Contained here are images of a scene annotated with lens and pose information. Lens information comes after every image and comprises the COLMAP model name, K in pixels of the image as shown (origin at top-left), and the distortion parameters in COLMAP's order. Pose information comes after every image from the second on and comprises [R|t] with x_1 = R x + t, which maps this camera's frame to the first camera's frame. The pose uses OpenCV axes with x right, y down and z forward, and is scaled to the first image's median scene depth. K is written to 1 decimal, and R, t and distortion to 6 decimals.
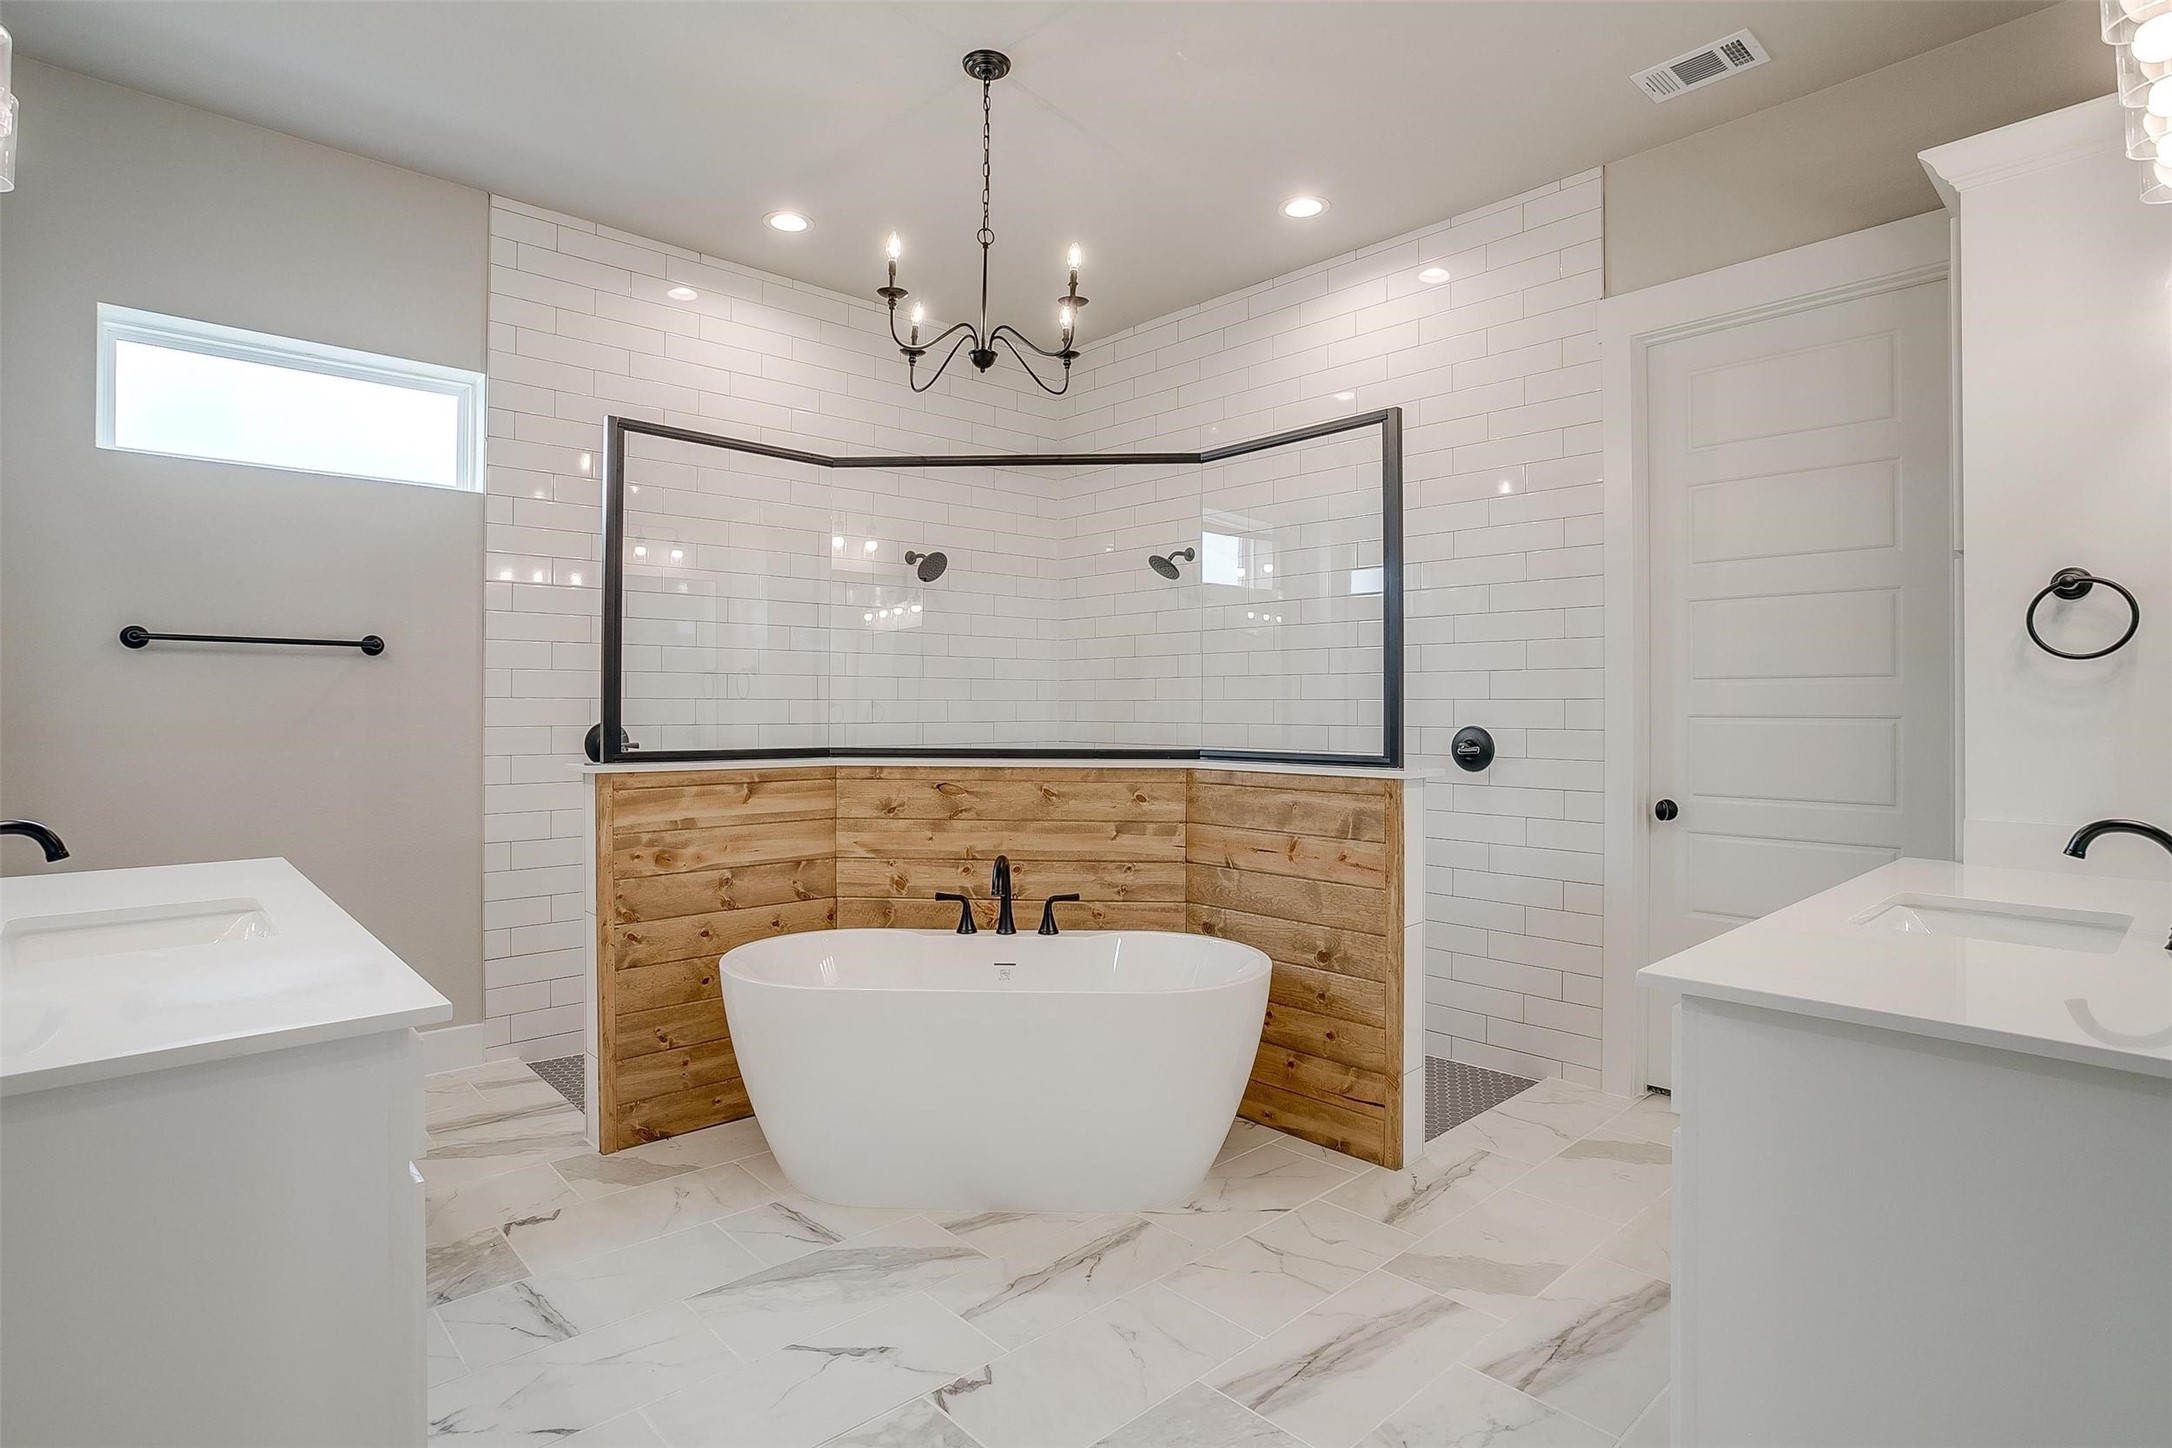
lens RADIAL K [[1096.9, 0, 1083.1], [0, 1096.9, 710.4], [0, 0, 1]] dist [-0.066015, 0.035274]
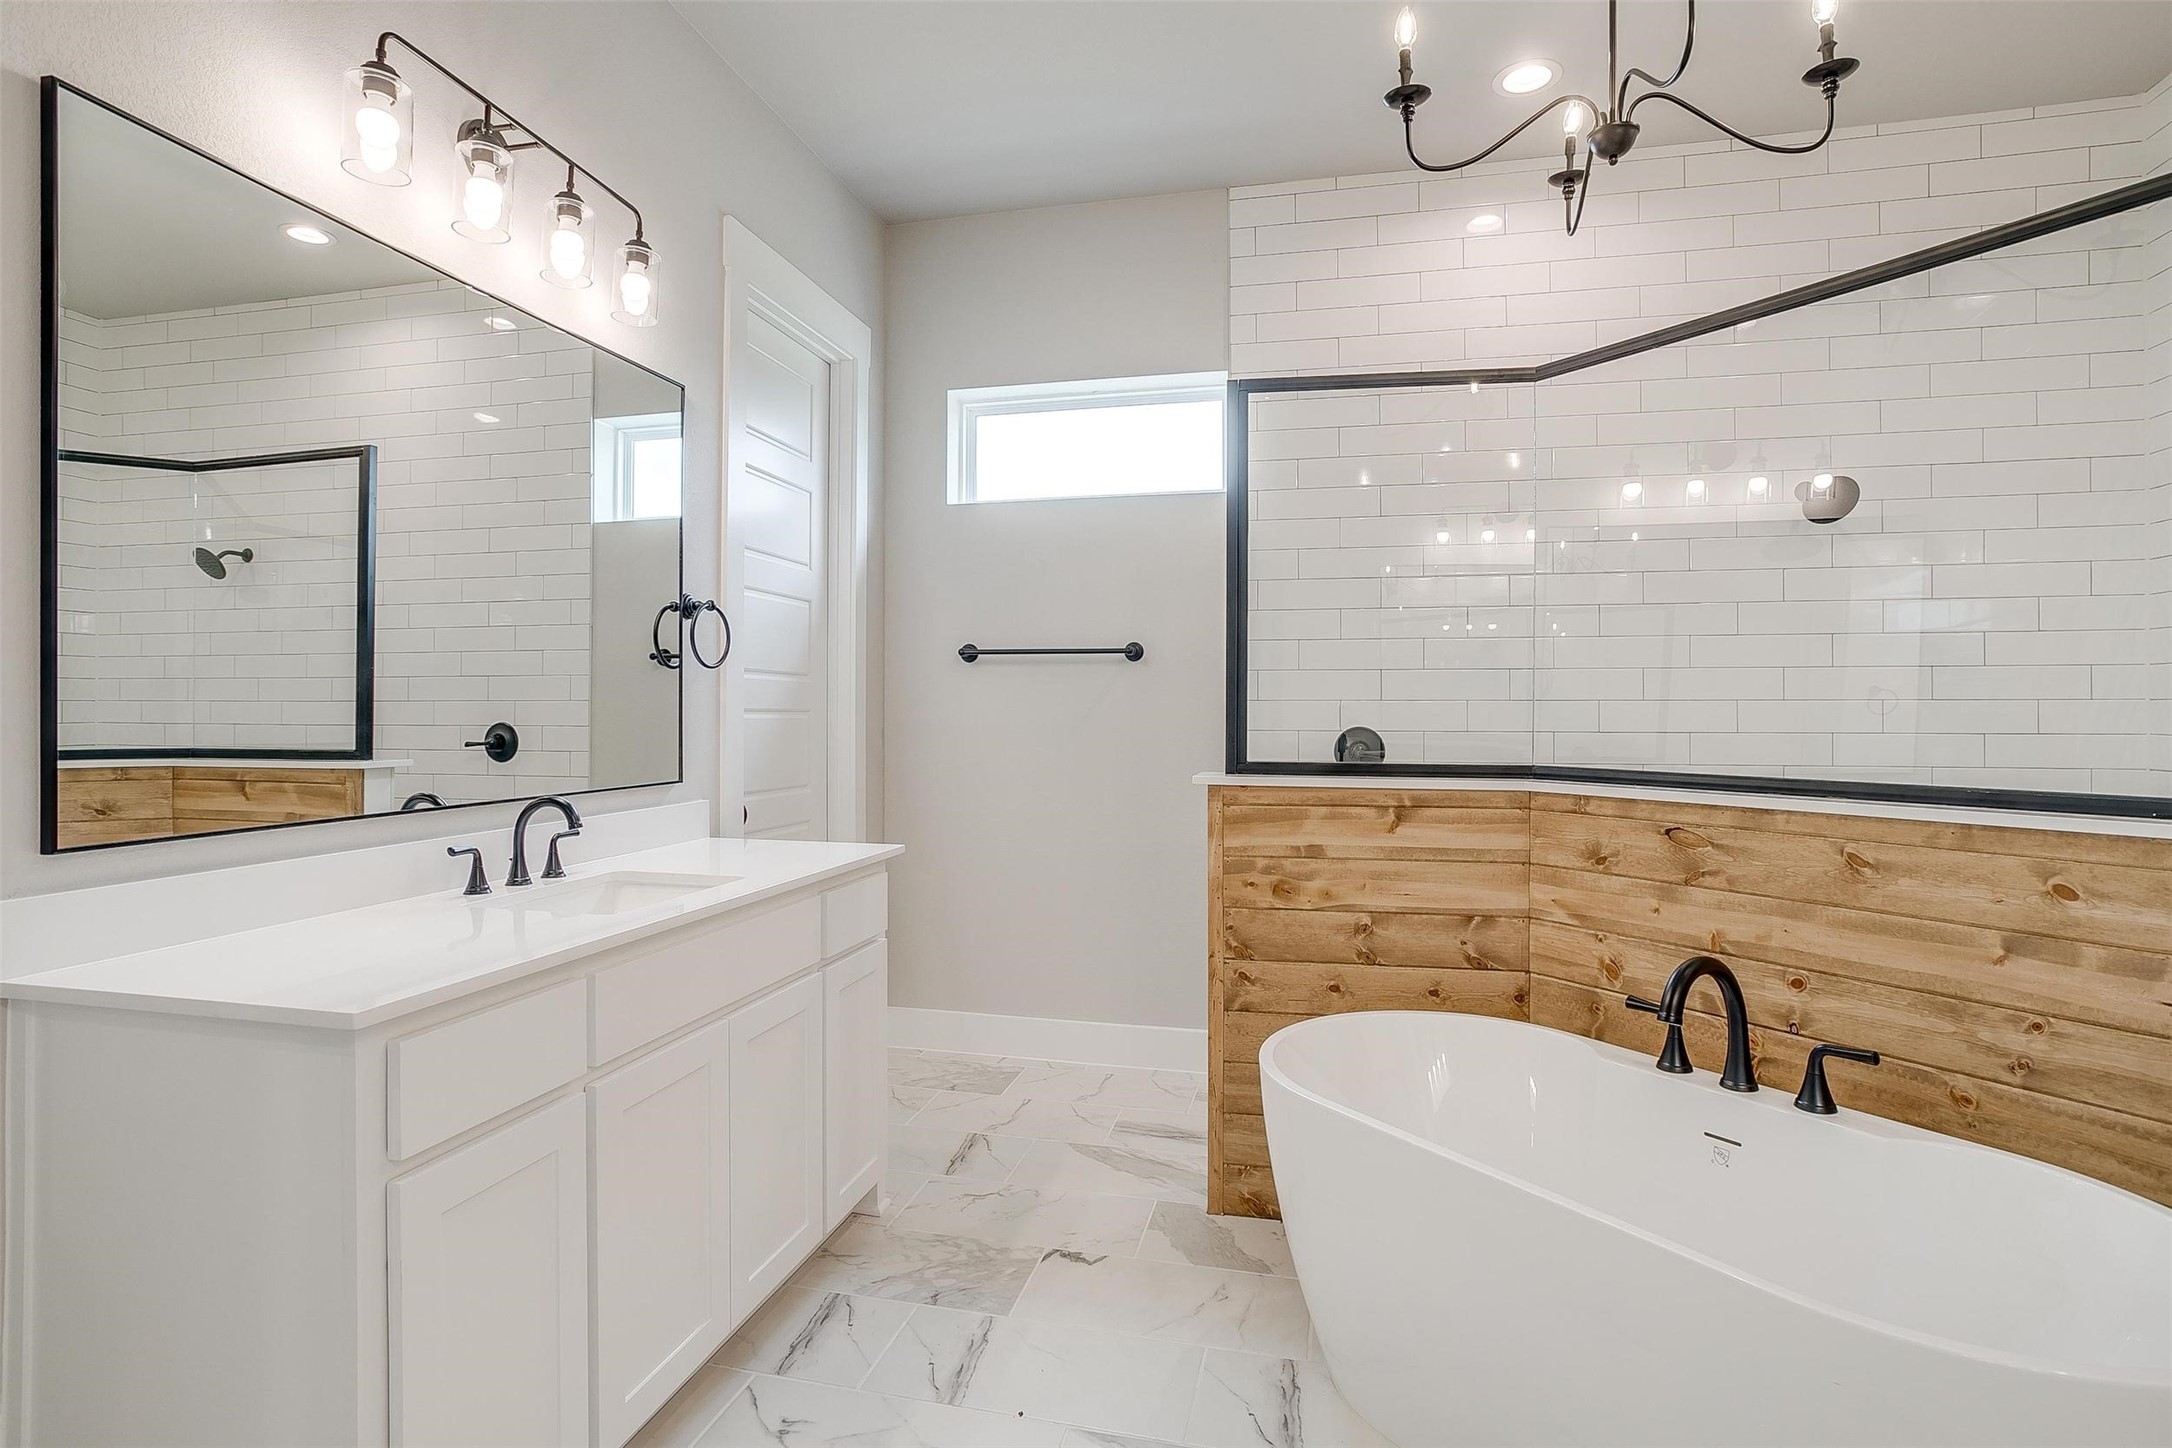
lens RADIAL K [[1096.9, 0, 1083.1], [0, 1096.9, 710.4], [0, 0, 1]] dist [-0.066015, 0.035274]
pose [[0.550153, -0.000146, -0.835064, 0.216927], [0.000781, 1.000000, 0.000339, -0.002997], [0.835063, -0.000839, 0.550153, 0.371103]]
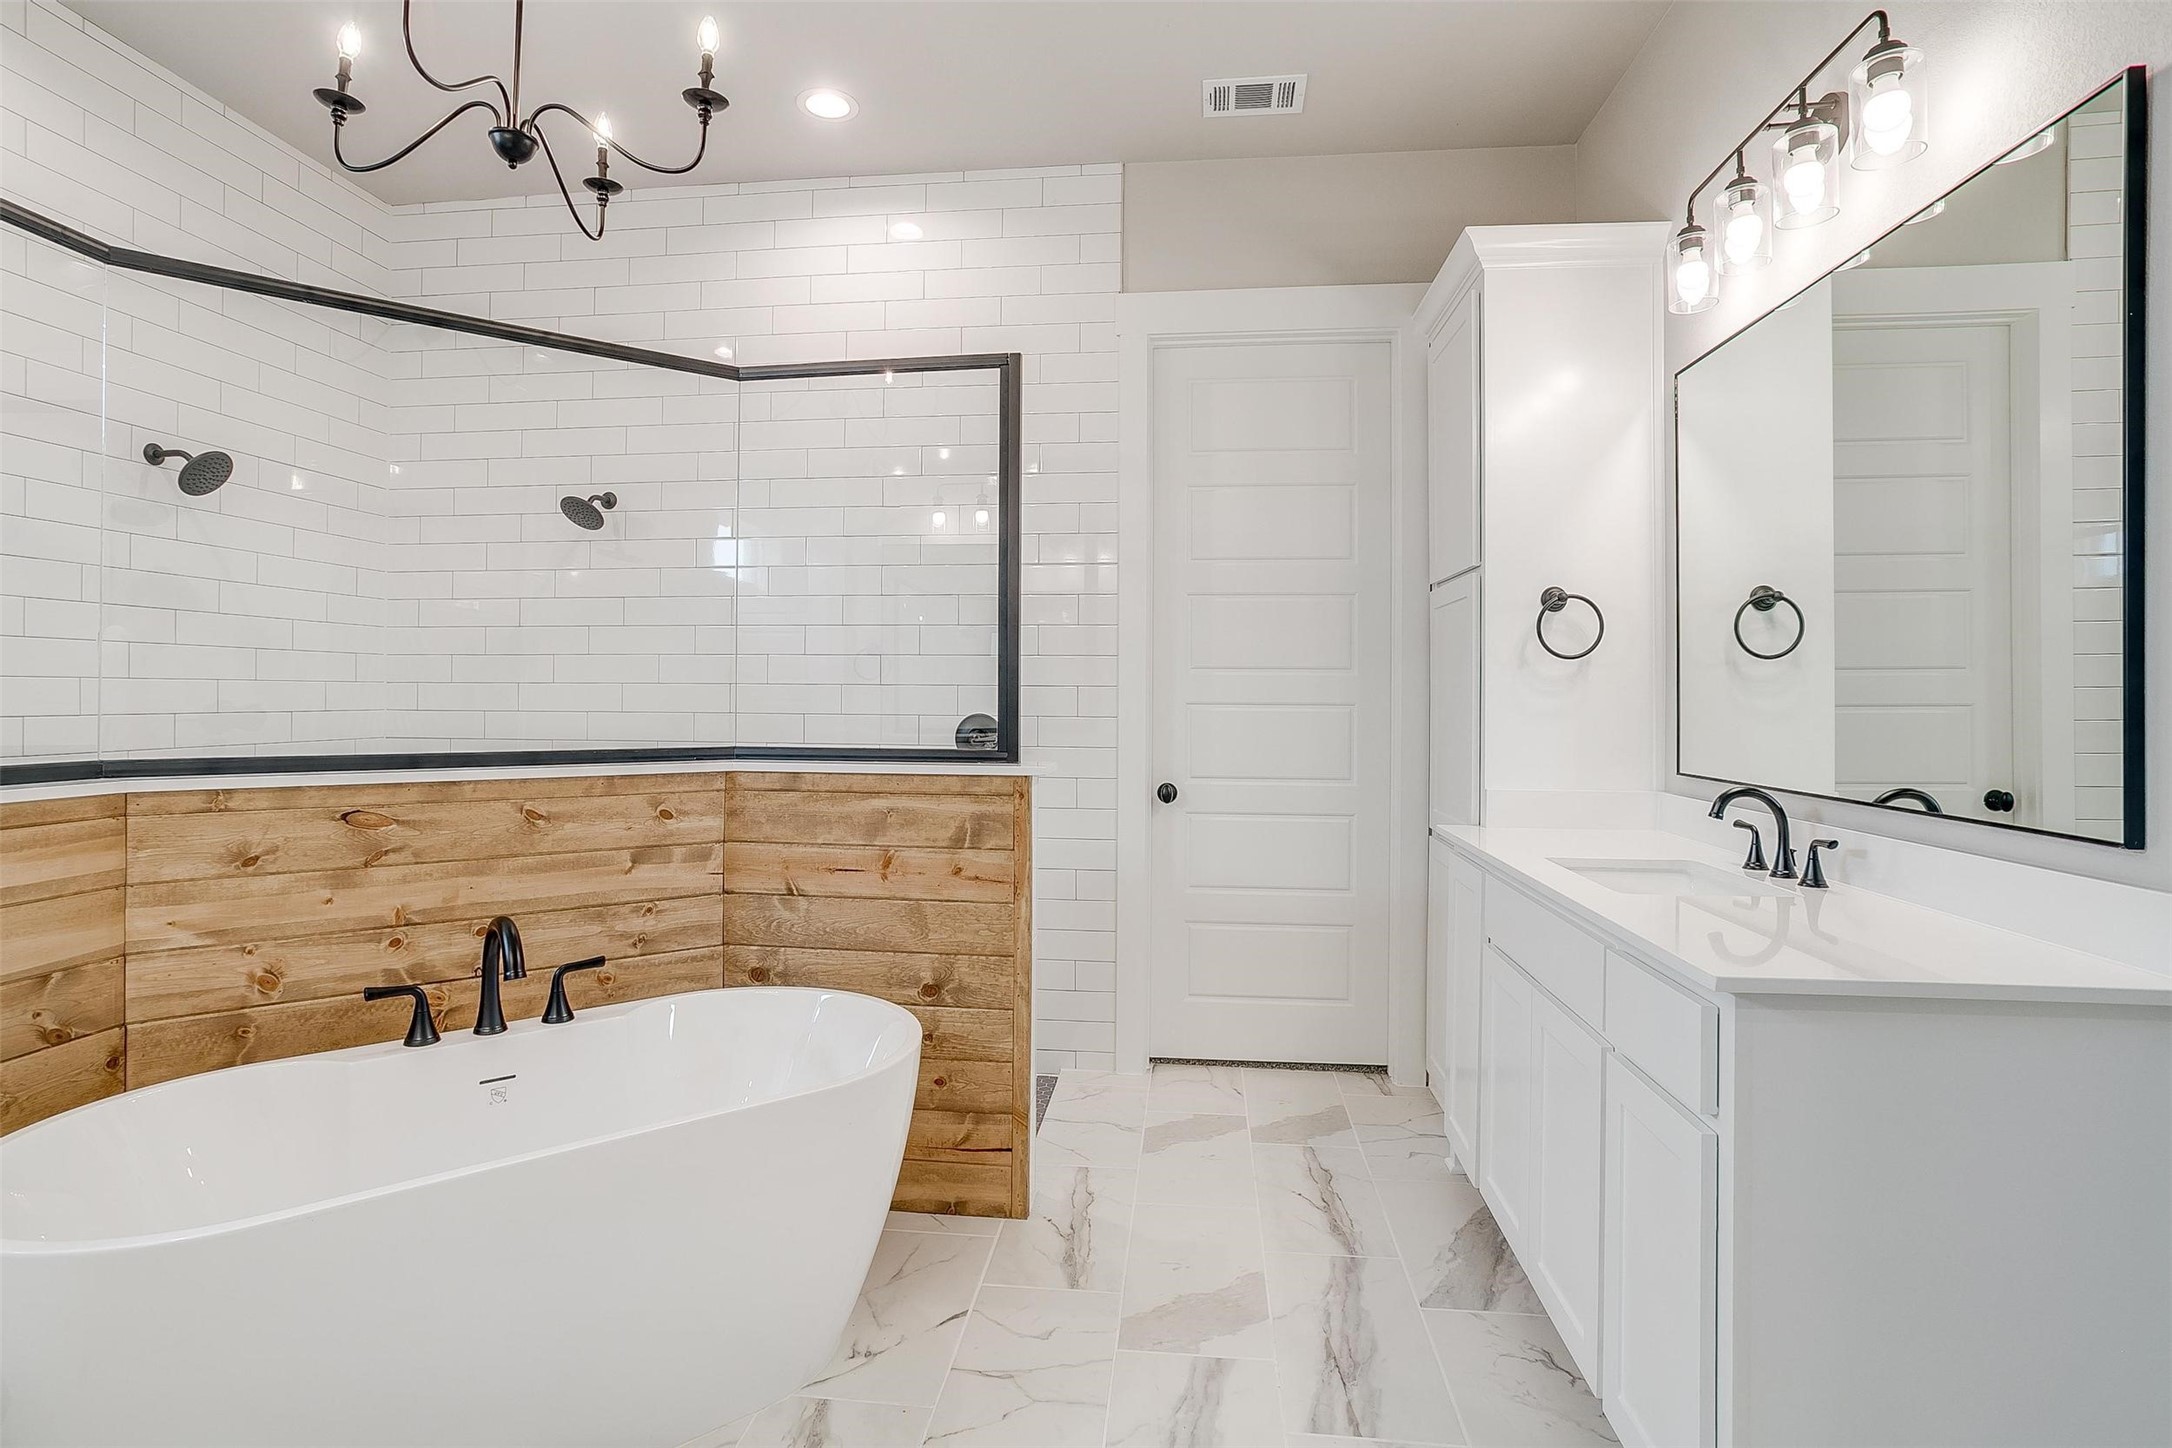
lens RADIAL K [[1073.7, 0, 1081.0], [0, 1073.7, 696.3], [0, 0, 1]] dist [-0.063597, 0.035438]
pose [[0.754968, 0.003059, 0.655755, -0.214255], [-0.004328, 0.999991, 0.000318, -0.001486], [-0.655748, -0.003078, 0.754974, 0.277560]]
